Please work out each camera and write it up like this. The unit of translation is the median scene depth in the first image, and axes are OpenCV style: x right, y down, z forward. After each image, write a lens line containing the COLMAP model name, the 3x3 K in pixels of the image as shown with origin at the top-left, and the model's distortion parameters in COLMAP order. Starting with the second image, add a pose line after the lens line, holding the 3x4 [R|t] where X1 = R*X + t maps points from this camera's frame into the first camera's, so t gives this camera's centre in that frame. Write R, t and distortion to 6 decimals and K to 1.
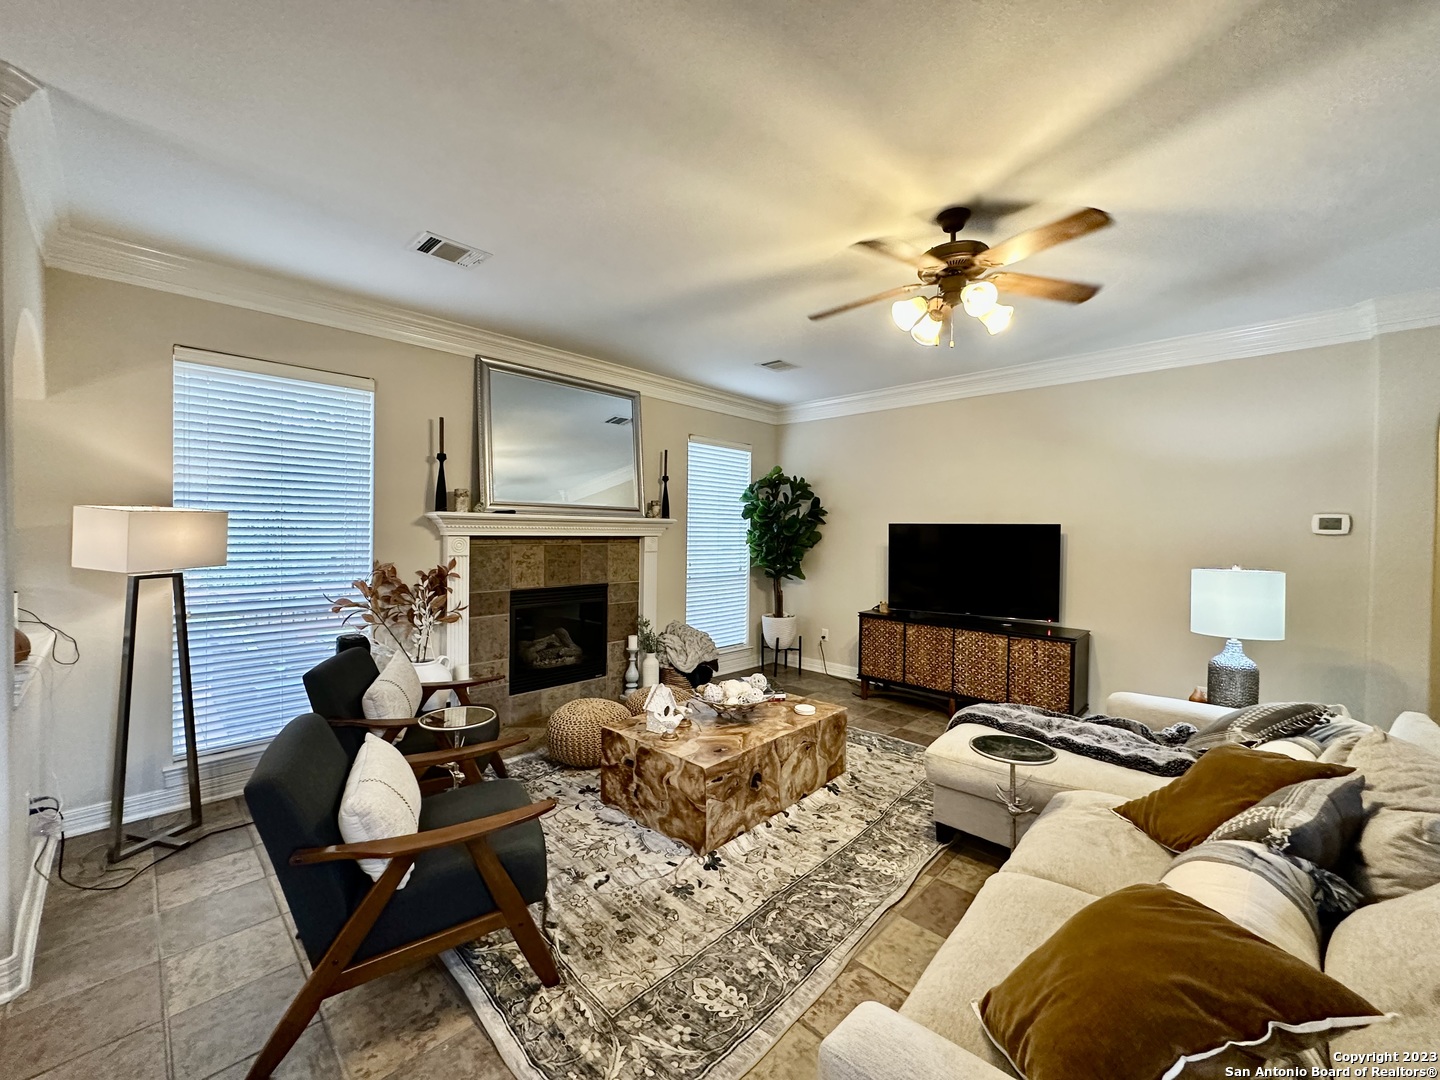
lens RADIAL K [[576.2, 0, 721.4], [0, 576.2, 537.2], [0, 0, 1]] dist [-0.003883, 0.001017]
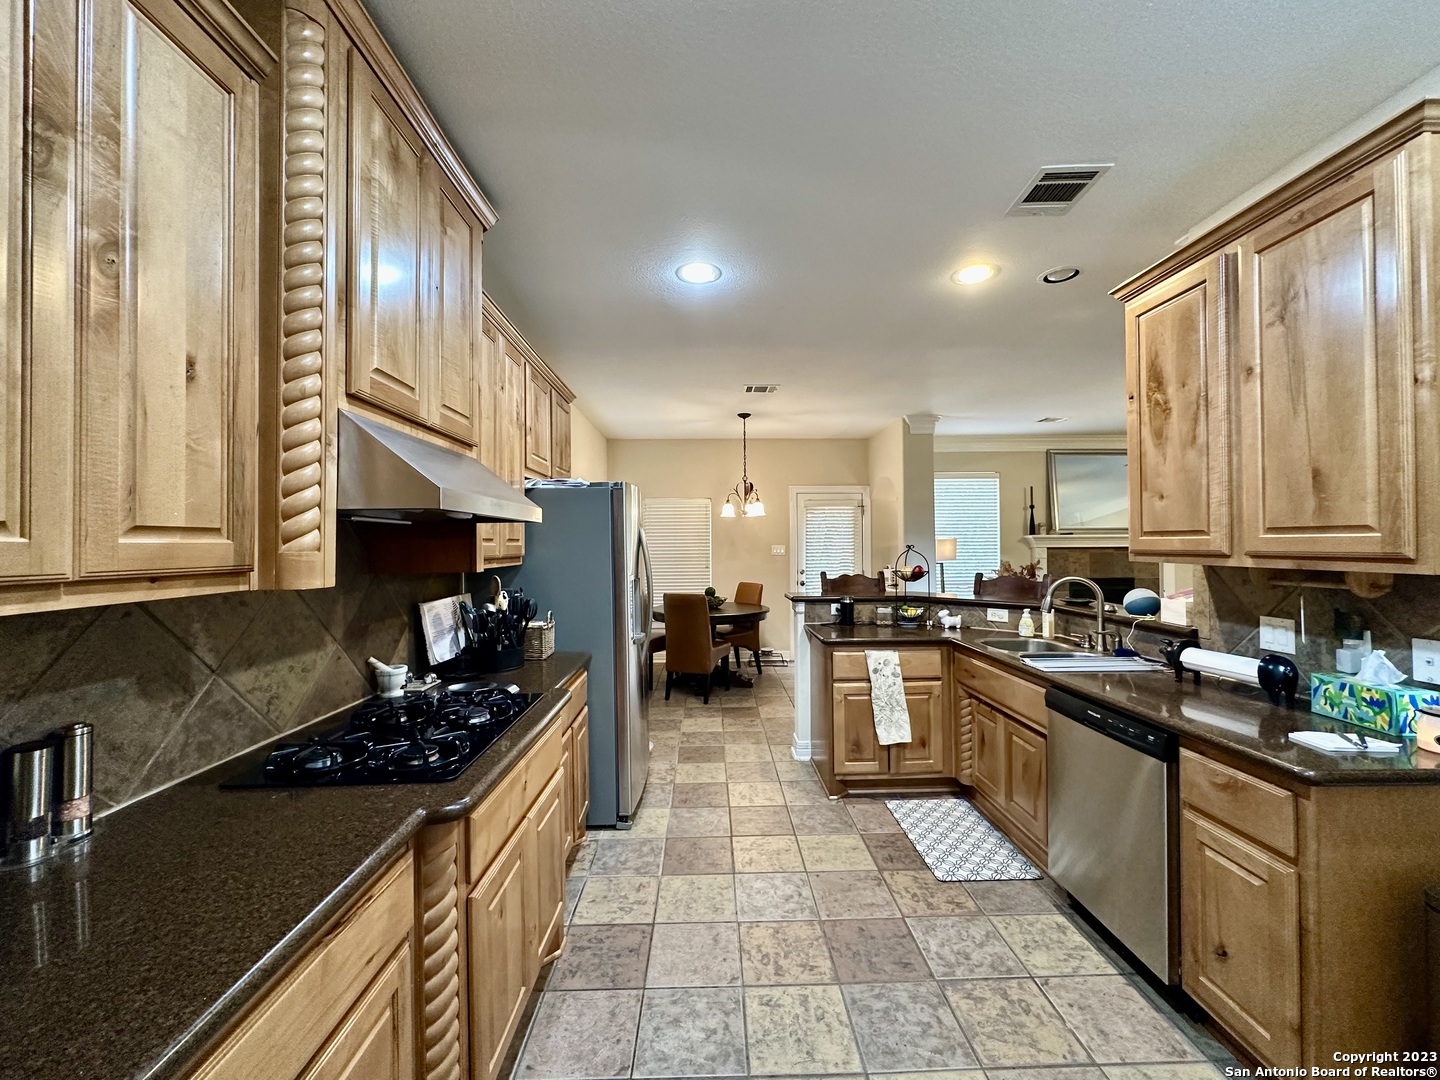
lens RADIAL K [[576.2, 0, 721.4], [0, 576.2, 537.2], [0, 0, 1]] dist [-0.003883, 0.001017]
pose [[0.713511, -0.027206, -0.700116, 0.117313], [0.007714, 0.999490, -0.030978, 0.014385], [0.700602, 0.016702, 0.713357, -1.076233]]
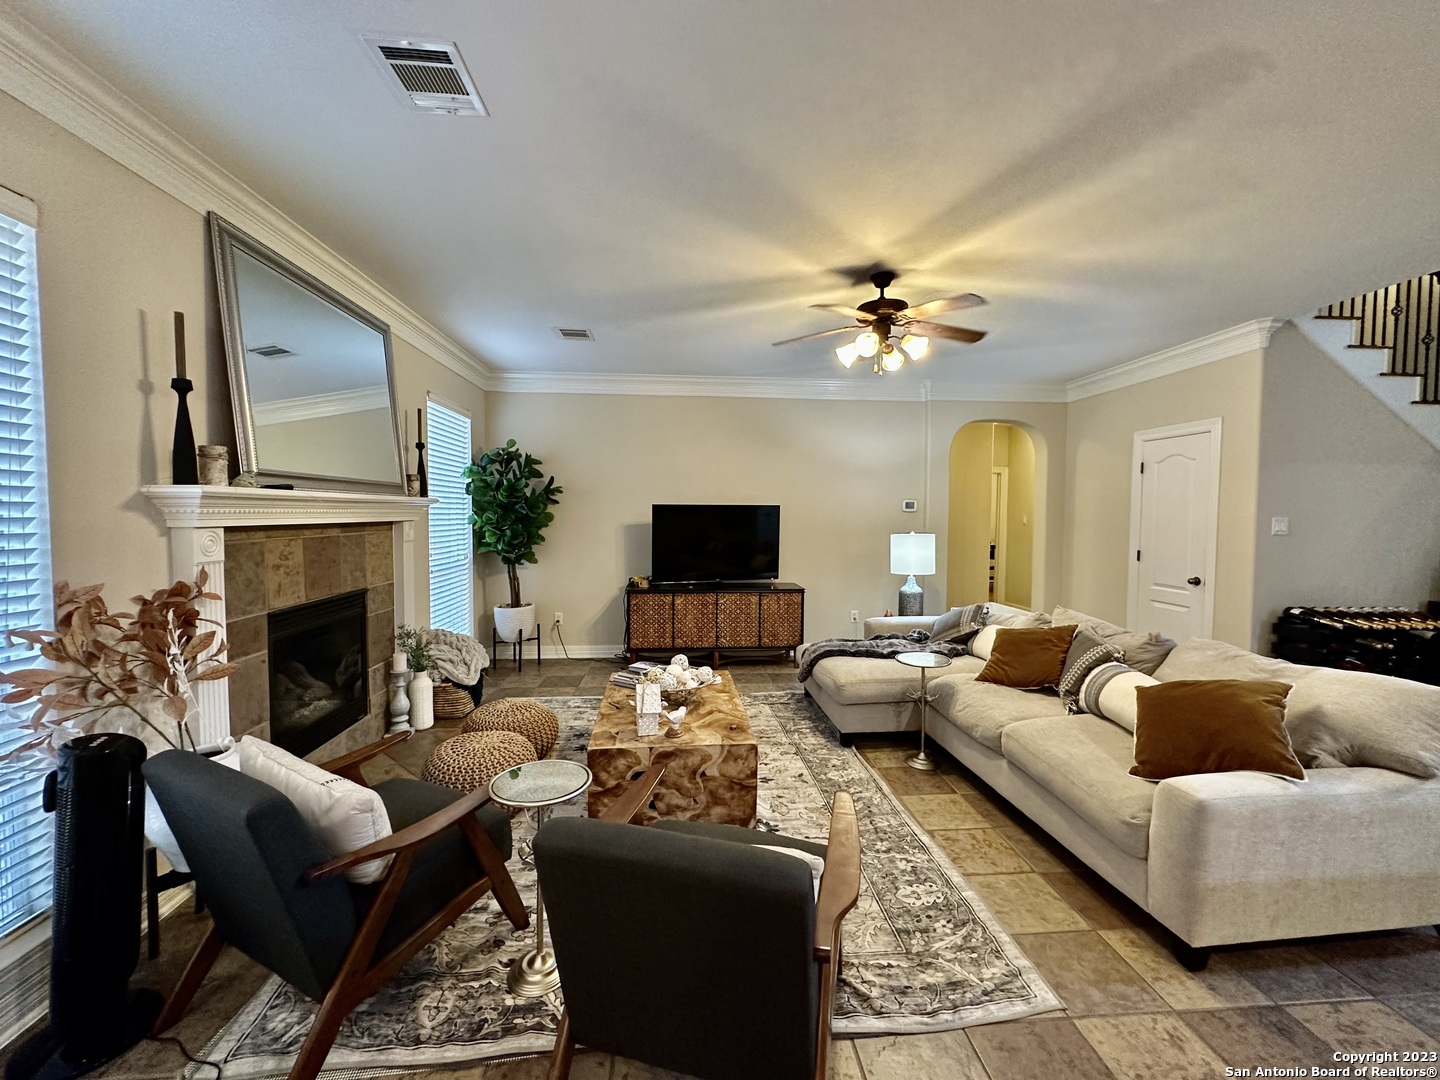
lens RADIAL K [[576.2, 0, 721.4], [0, 576.2, 537.2], [0, 0, 1]] dist [-0.003883, 0.001017]
pose [[0.664054, -0.042643, 0.746468, -0.541531], [0.013033, 0.998881, 0.045469, -0.012099], [-0.747571, -0.020465, 0.663867, 0.238356]]
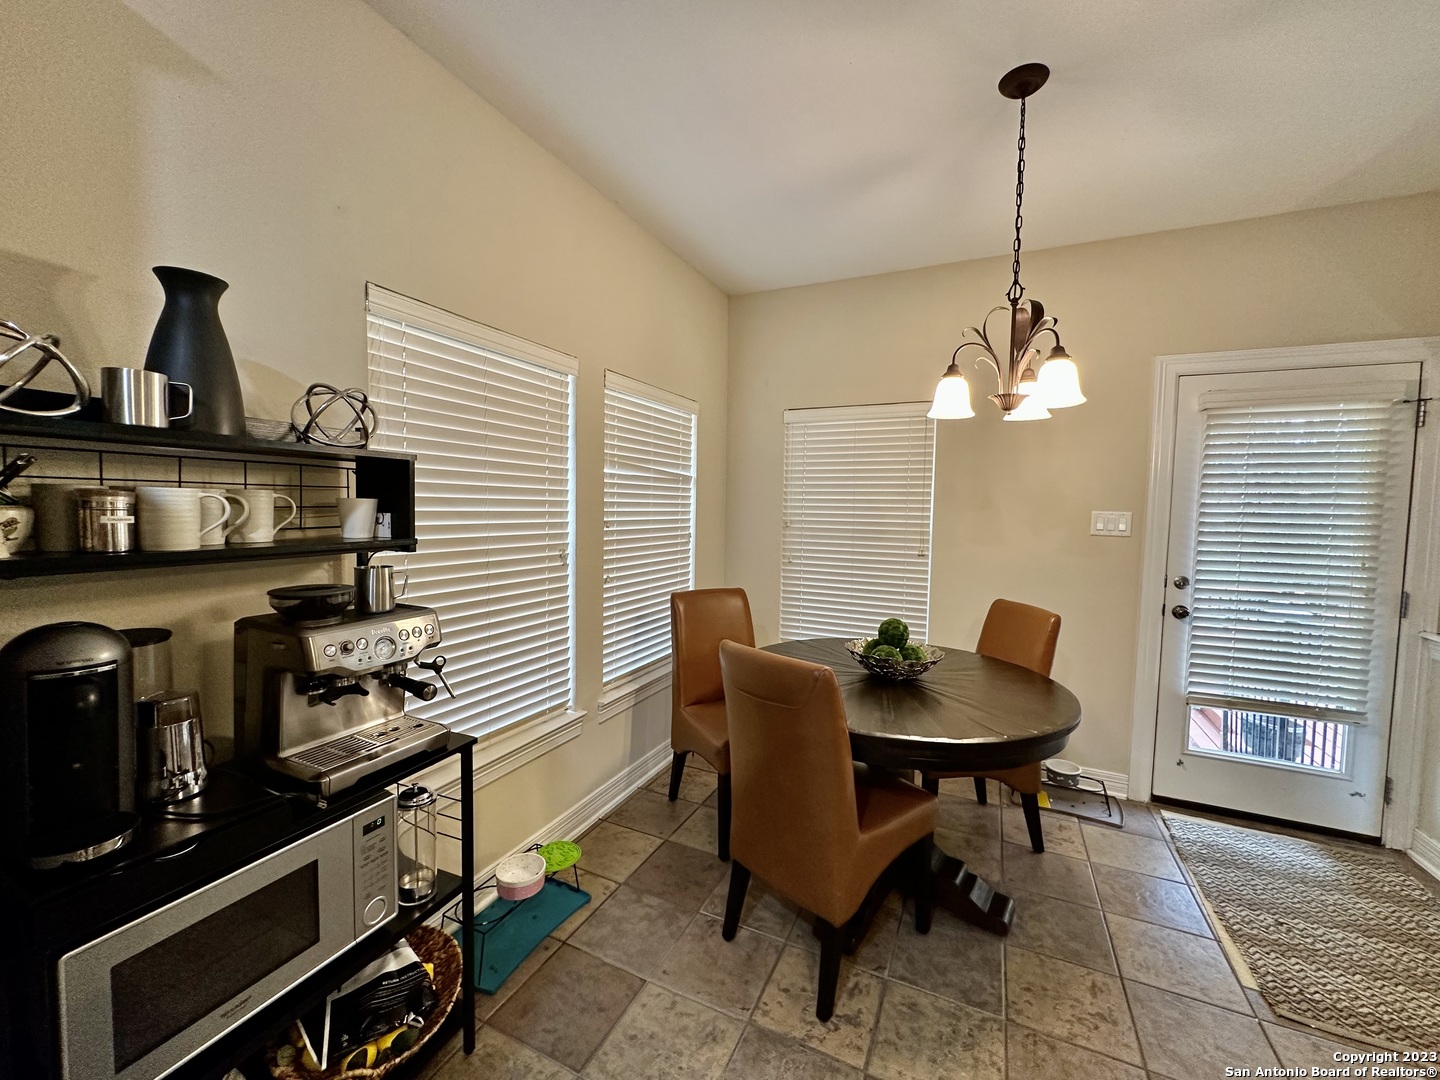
lens RADIAL K [[576.2, 0, 721.4], [0, 576.2, 537.2], [0, 0, 1]] dist [-0.003883, 0.001017]
pose [[0.324480, 0.046011, -0.944773, -0.524168], [-0.025798, 0.998875, 0.039785, 0.000940], [0.945541, 0.011463, 0.325302, -0.326514]]
